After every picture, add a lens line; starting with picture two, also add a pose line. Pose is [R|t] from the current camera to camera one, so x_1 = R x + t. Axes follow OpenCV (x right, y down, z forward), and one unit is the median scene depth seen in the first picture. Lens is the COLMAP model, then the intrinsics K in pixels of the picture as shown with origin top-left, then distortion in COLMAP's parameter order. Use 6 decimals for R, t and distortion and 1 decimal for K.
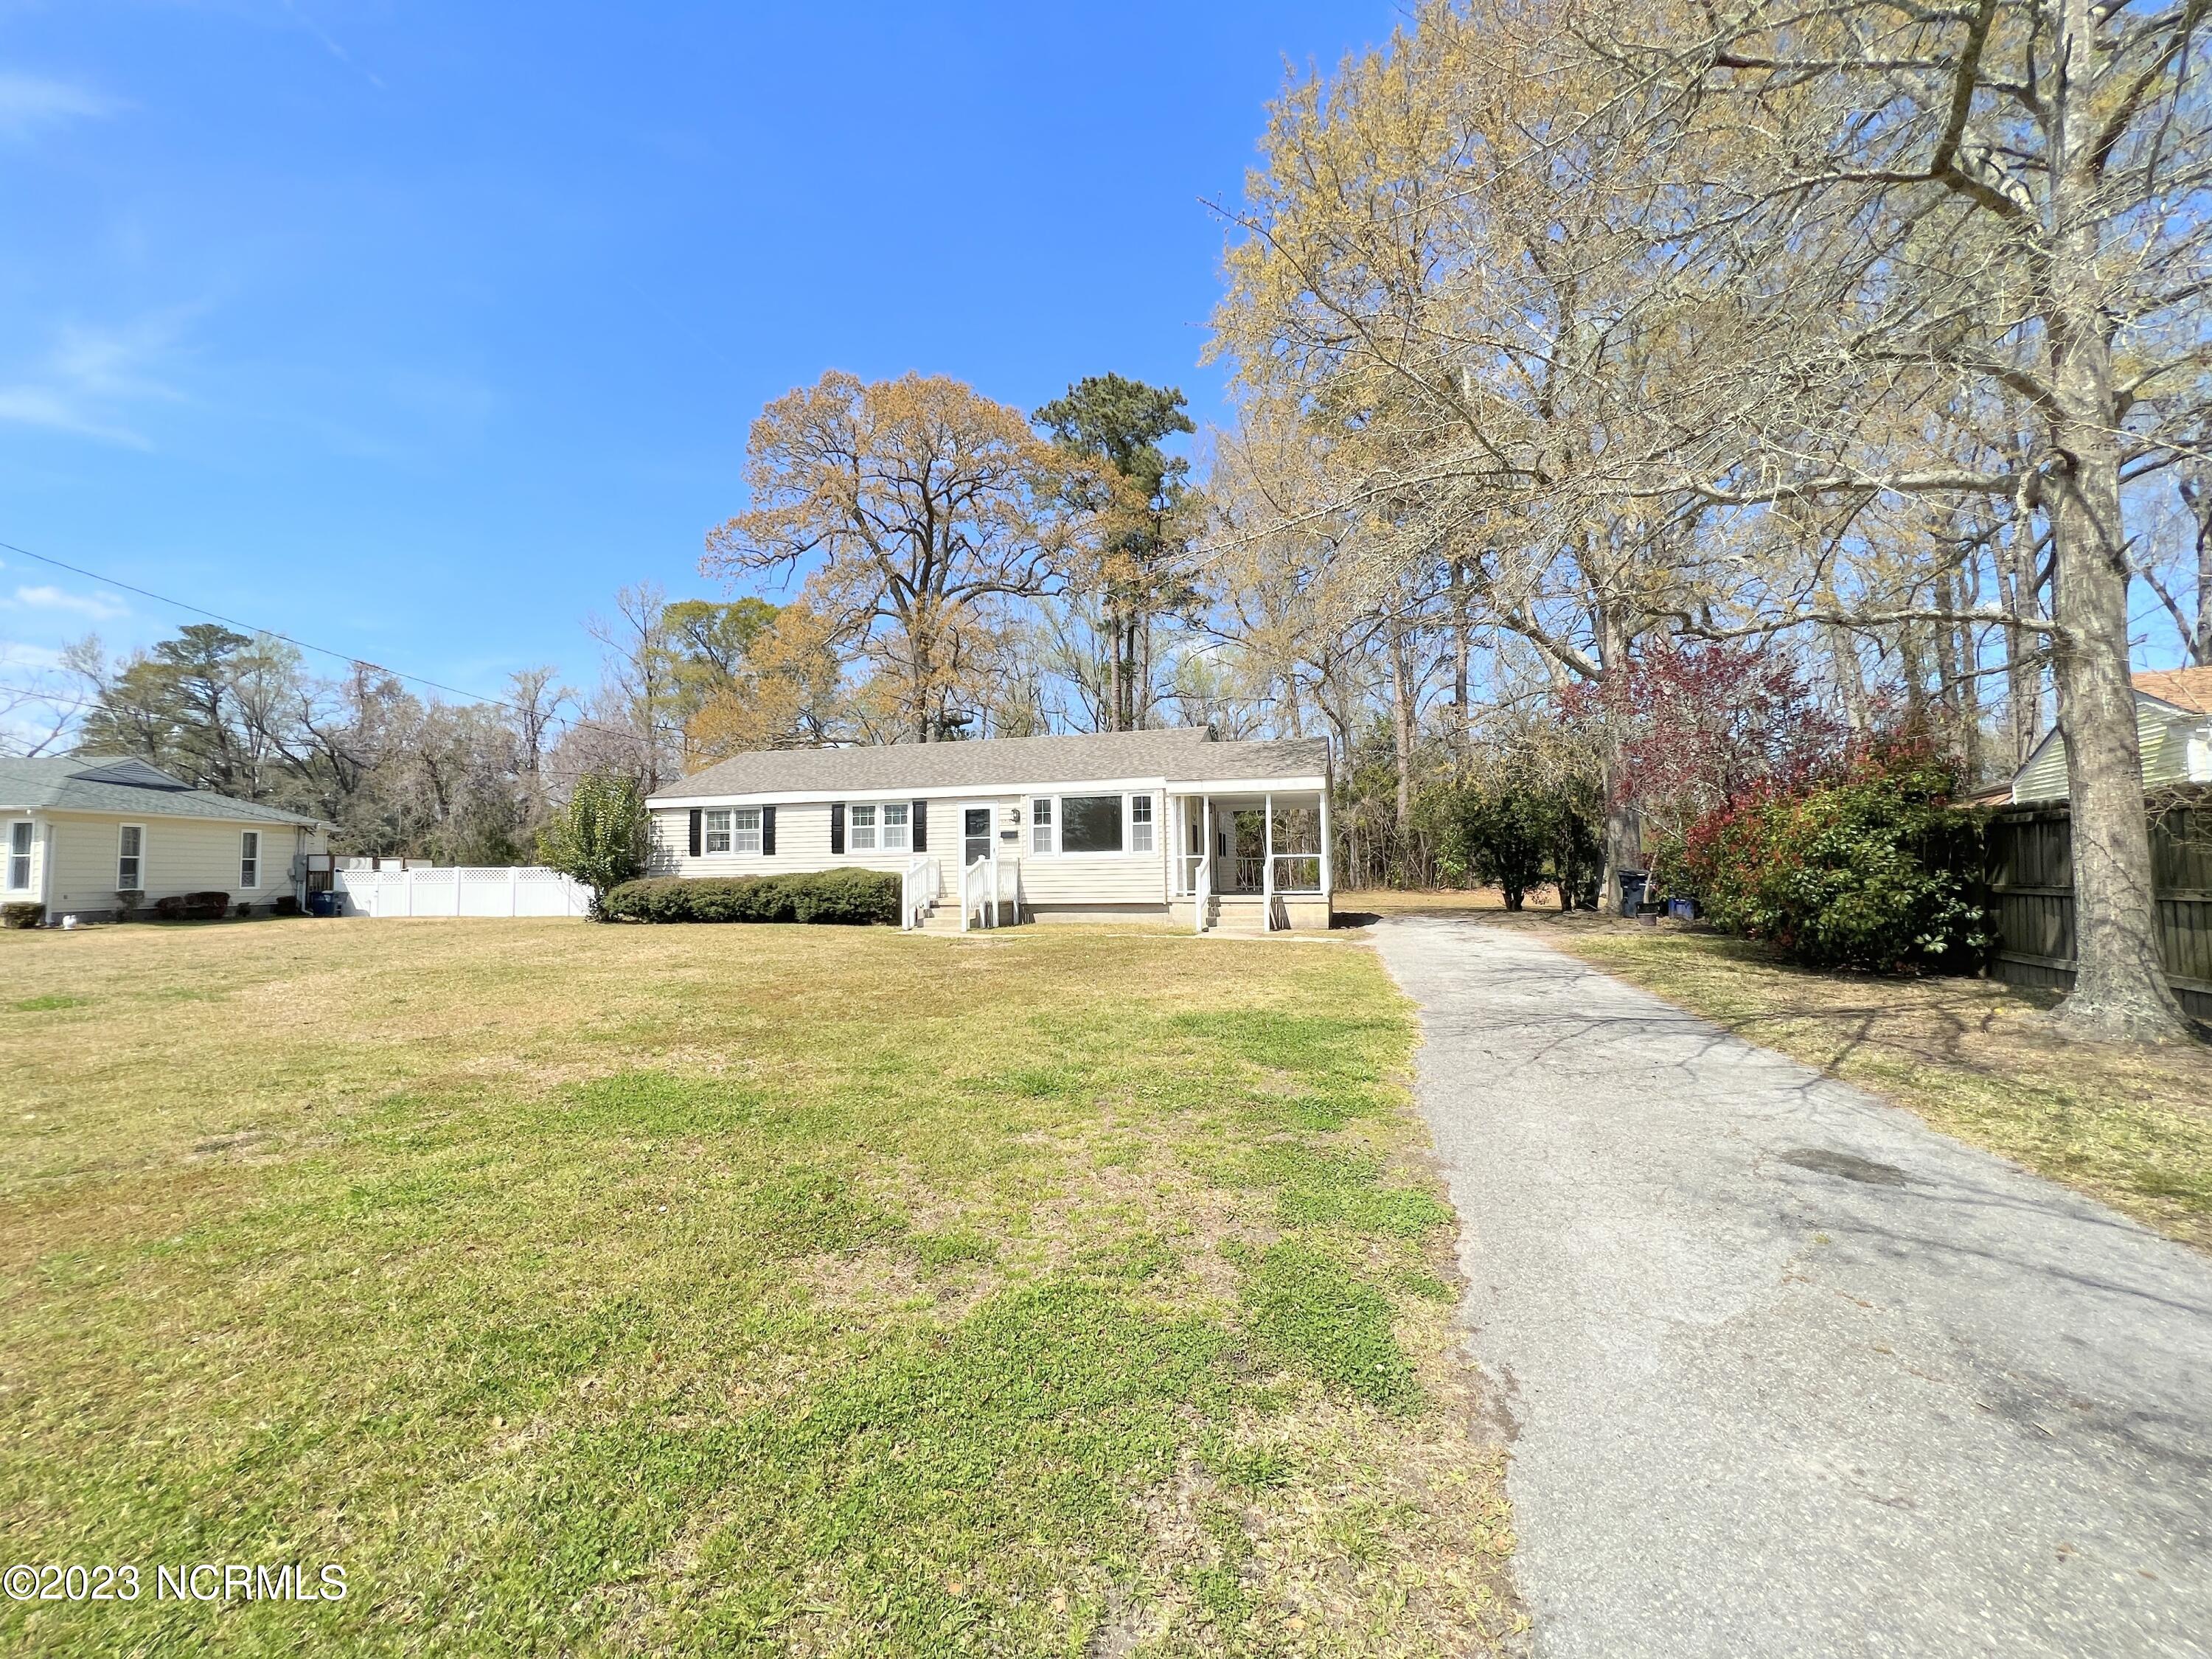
lens RADIAL K [[883.7, 0, 1113.9], [0, 883.7, 834.8], [0, 0, 1]] dist [-0.003393, 0.000692]
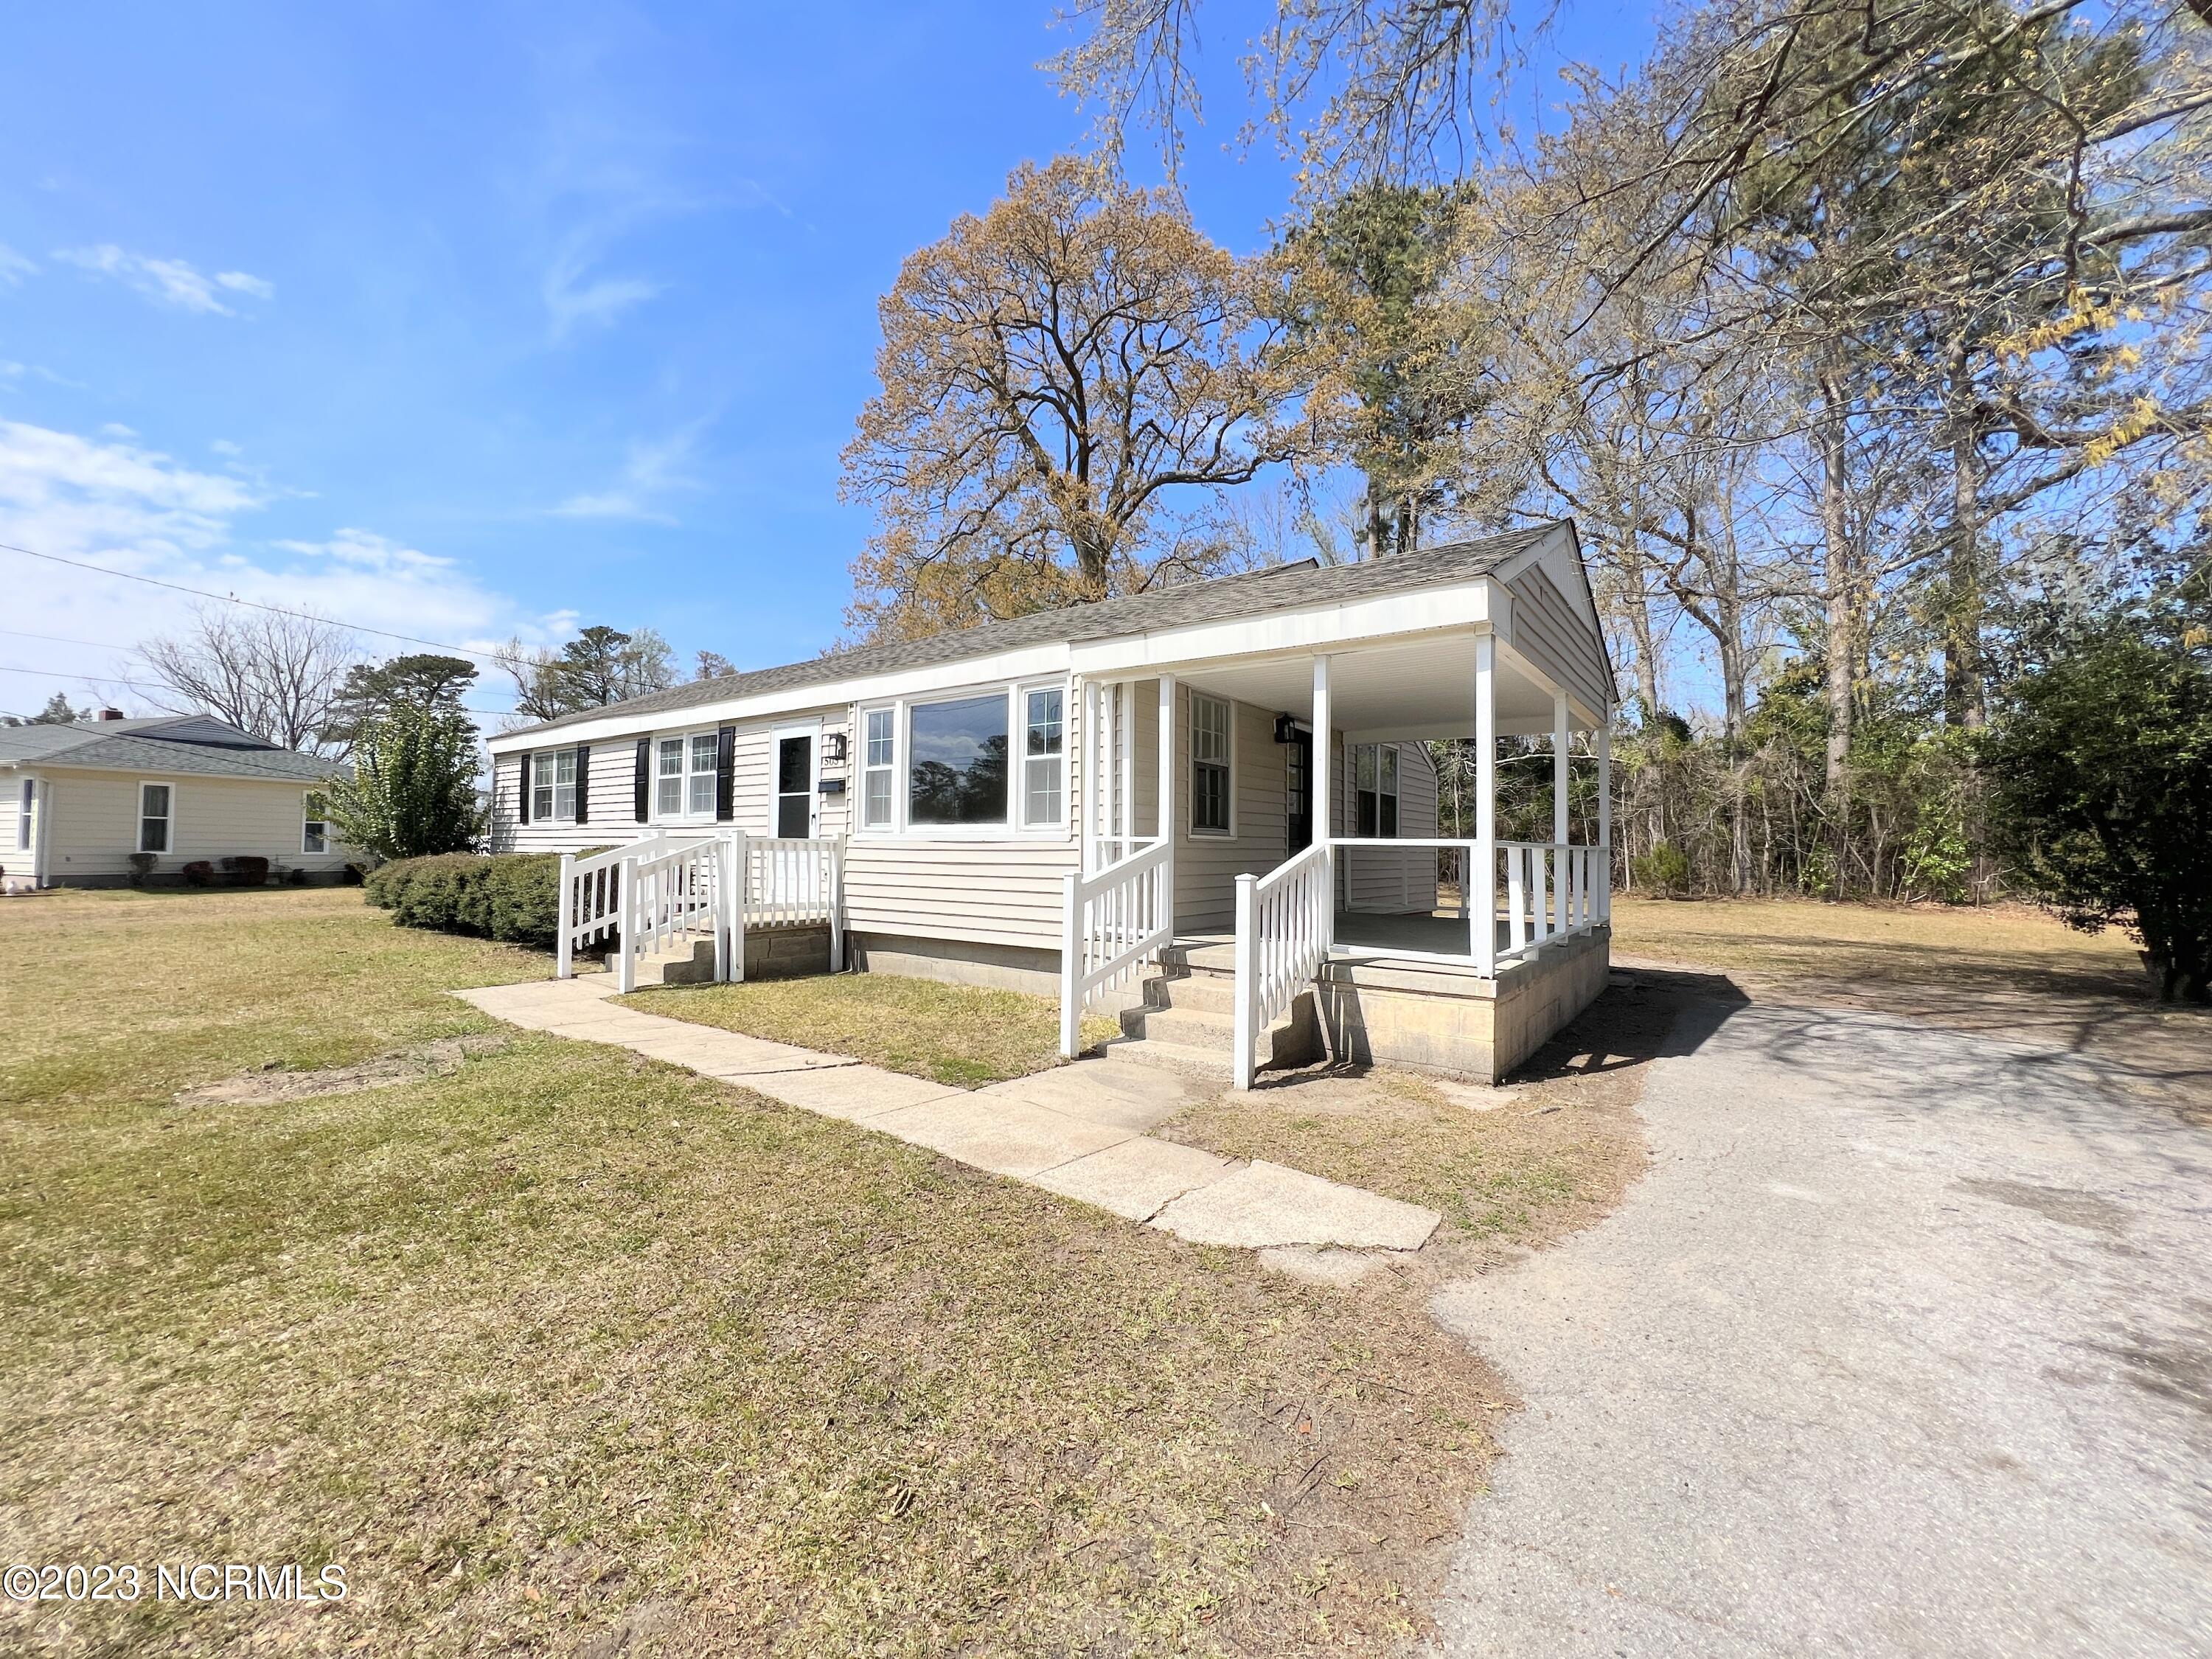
lens RADIAL K [[883.7, 0, 1118.3], [0, 883.7, 825.4], [0, 0, 1]] dist [-0.003393, 0.000692]
pose [[0.931379, 0.013428, -0.363803, 0.197850], [-0.007855, 0.999828, 0.016793, 0.011083], [0.363966, -0.012783, 0.931324, 0.573449]]
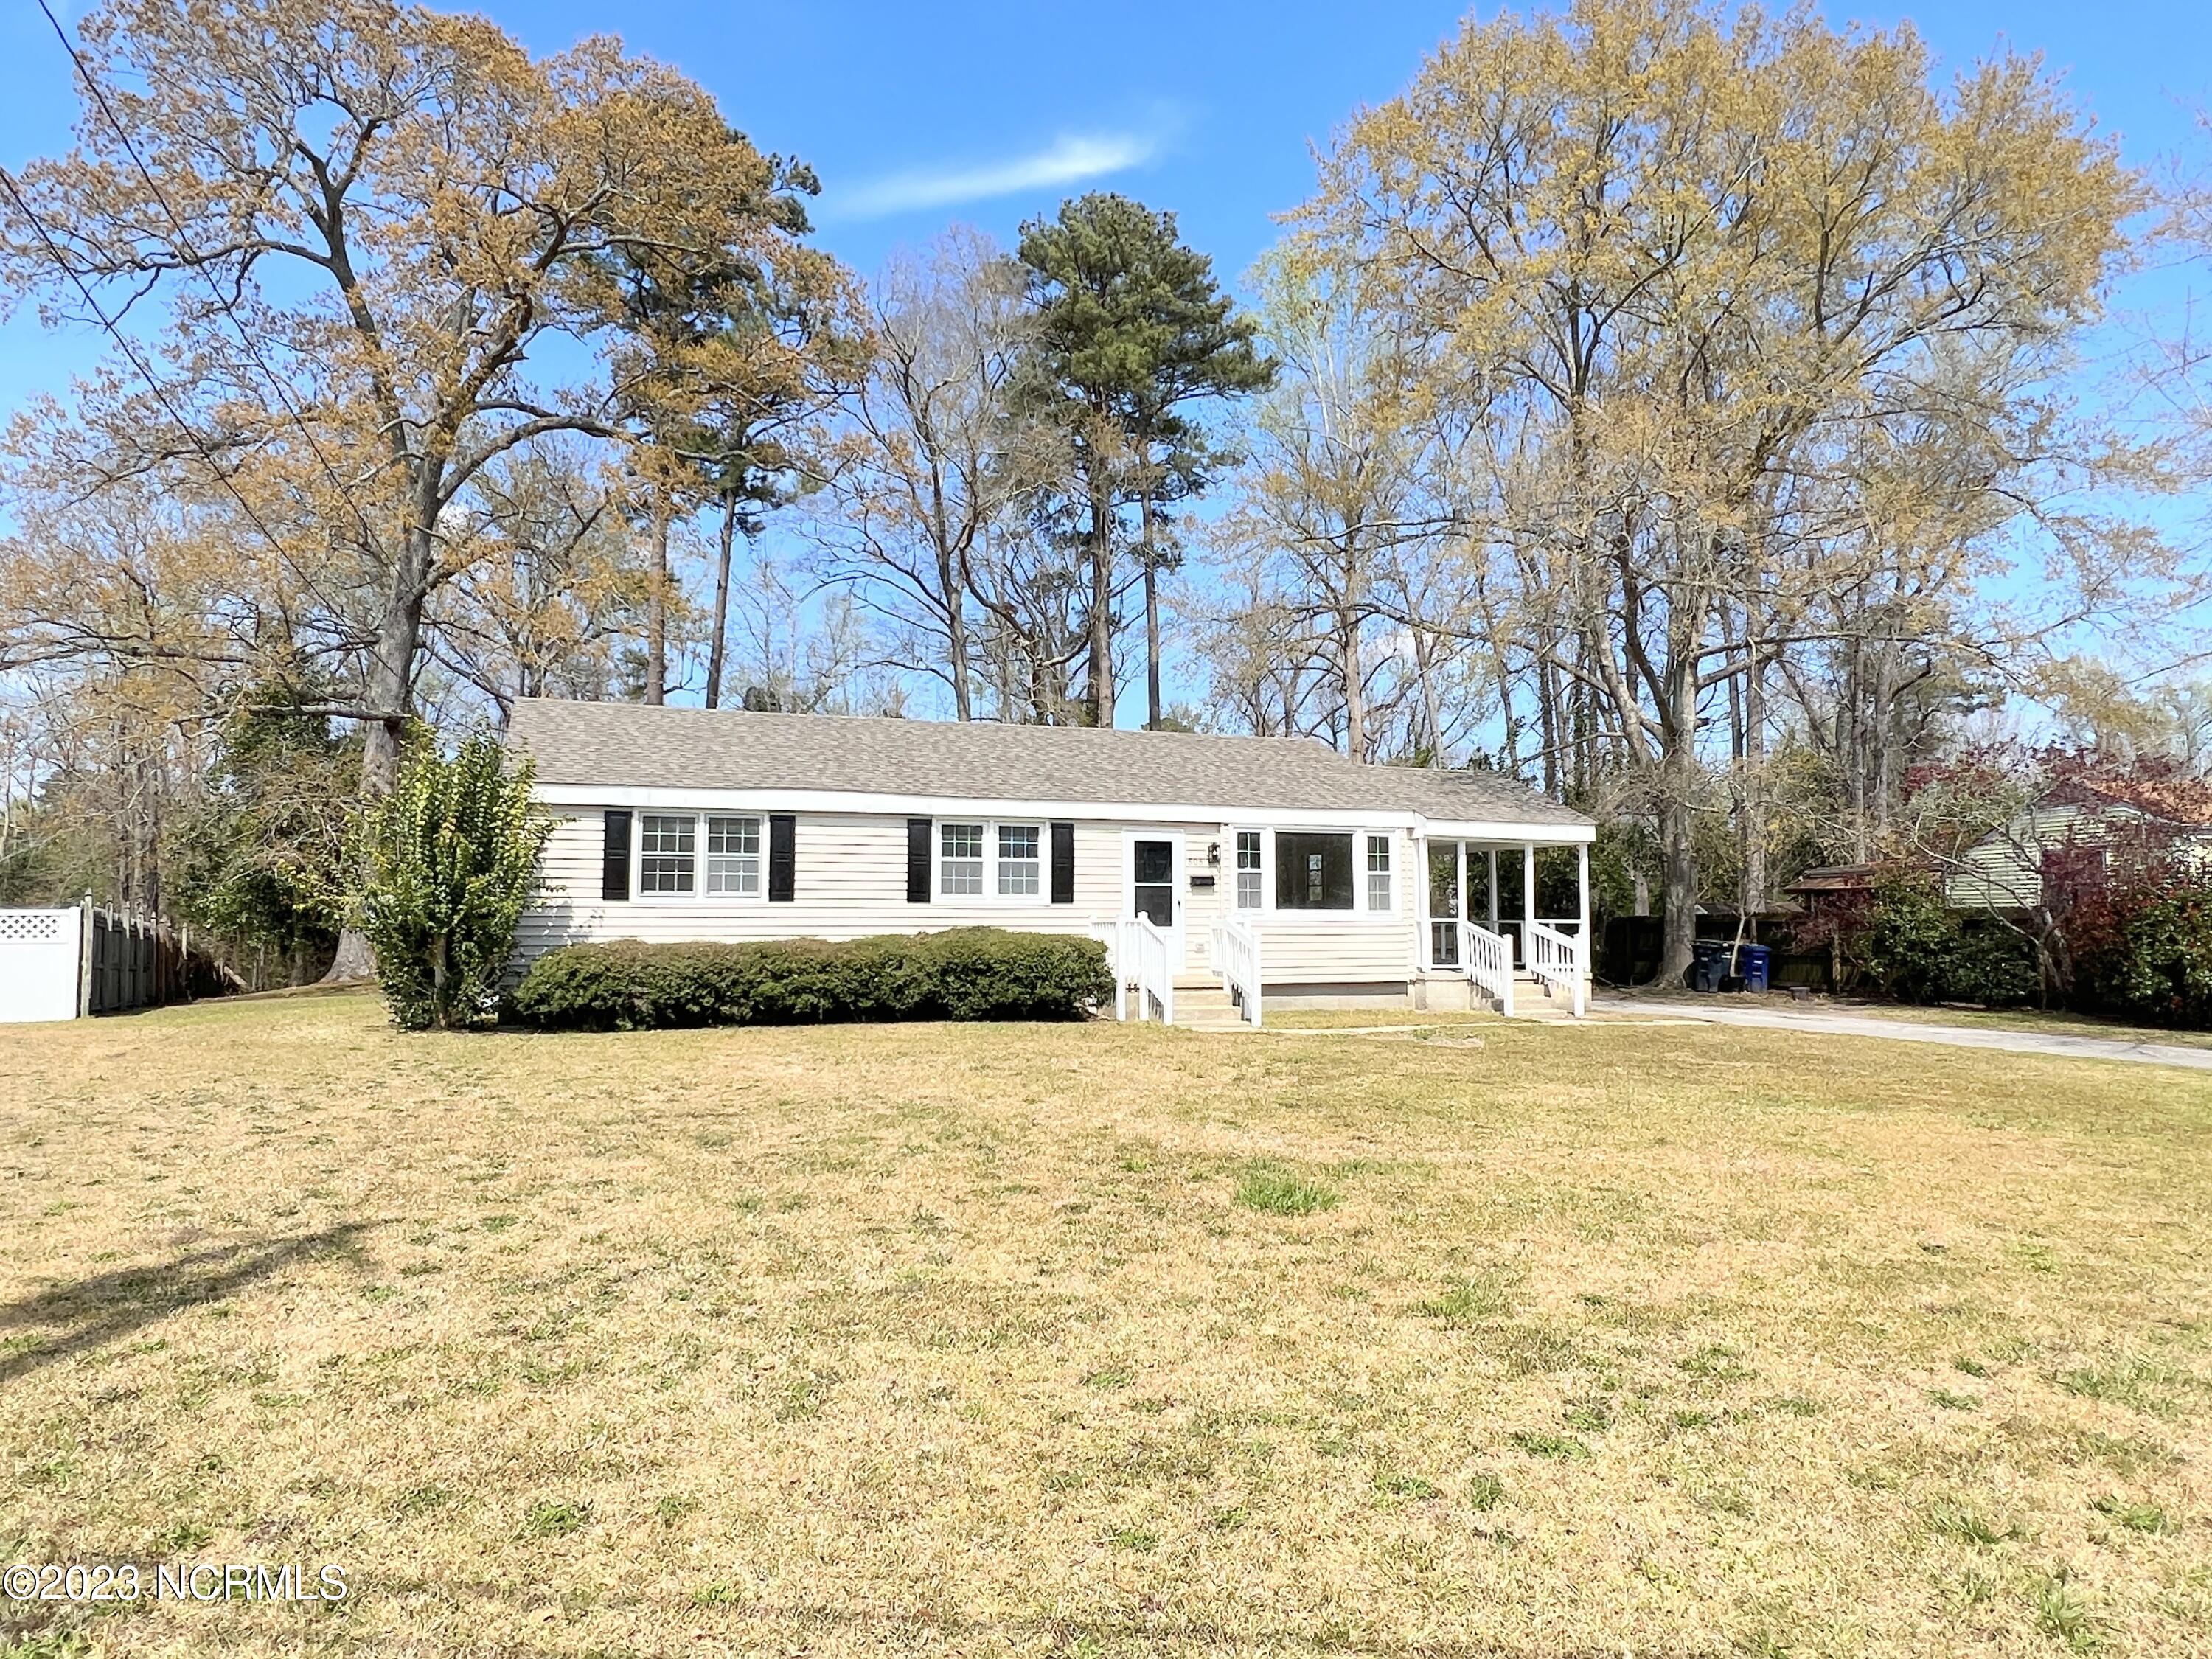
lens RADIAL K [[1344.3, 0, 1099.0], [0, 1344.3, 825.2], [0, 0, 1]] dist [-0.004680, -0.000121]
pose [[0.820076, 0.058508, 0.569255, -0.733162], [-0.030542, 0.997817, -0.058556, 0.018622], [-0.571439, 0.030634, 0.820073, 0.195033]]
